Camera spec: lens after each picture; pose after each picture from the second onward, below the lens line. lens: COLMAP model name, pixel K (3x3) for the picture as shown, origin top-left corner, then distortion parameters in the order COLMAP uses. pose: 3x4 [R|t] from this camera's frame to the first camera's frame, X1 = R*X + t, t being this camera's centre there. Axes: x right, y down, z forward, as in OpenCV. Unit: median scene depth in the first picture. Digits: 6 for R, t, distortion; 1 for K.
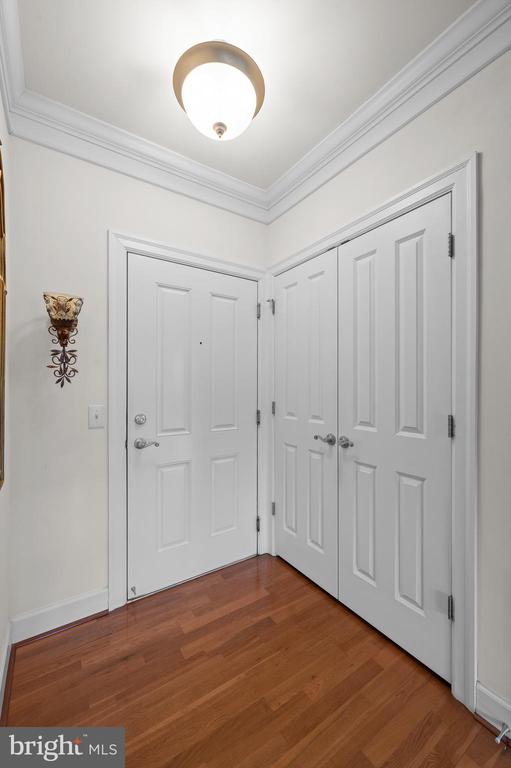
lens RADIAL K [[307.4, 0, 255.5], [0, 307.4, 384.0], [0, 0, 1]] dist [-0.003914, -0.000442]
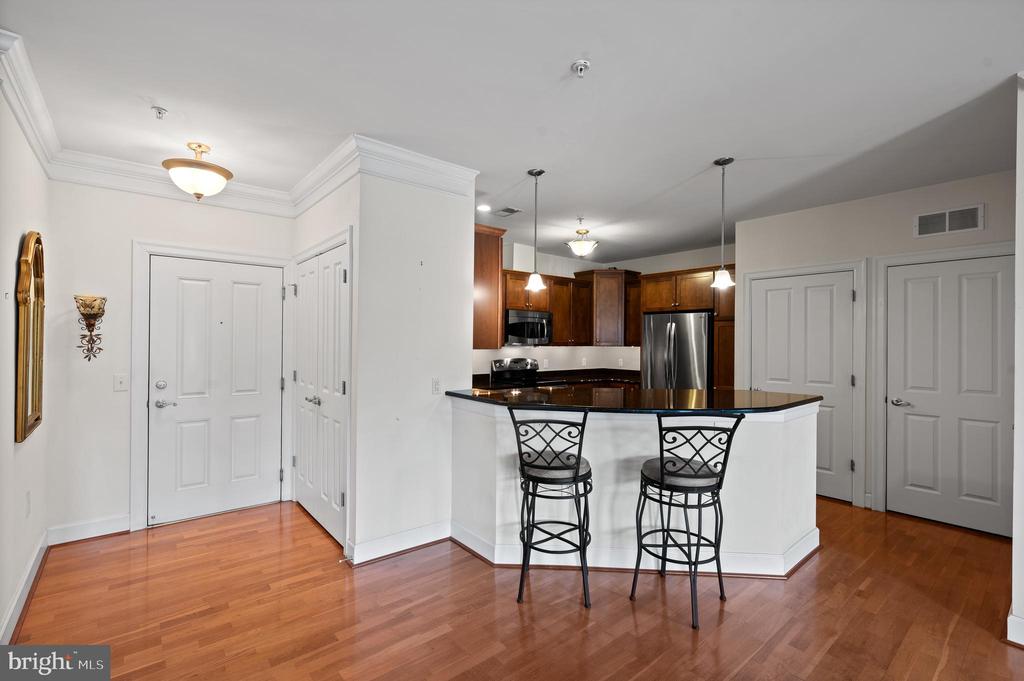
lens RADIAL K [[460.1, 0, 510.6], [0, 460.1, 338.8], [0, 0, 1]] dist [0.000930, -0.000309]
pose [[0.994921, 0.009692, 0.100190, 0.940458], [-0.009794, 0.999952, 0.000531, -0.097770], [-0.100180, -0.001509, 0.994968, -1.124876]]
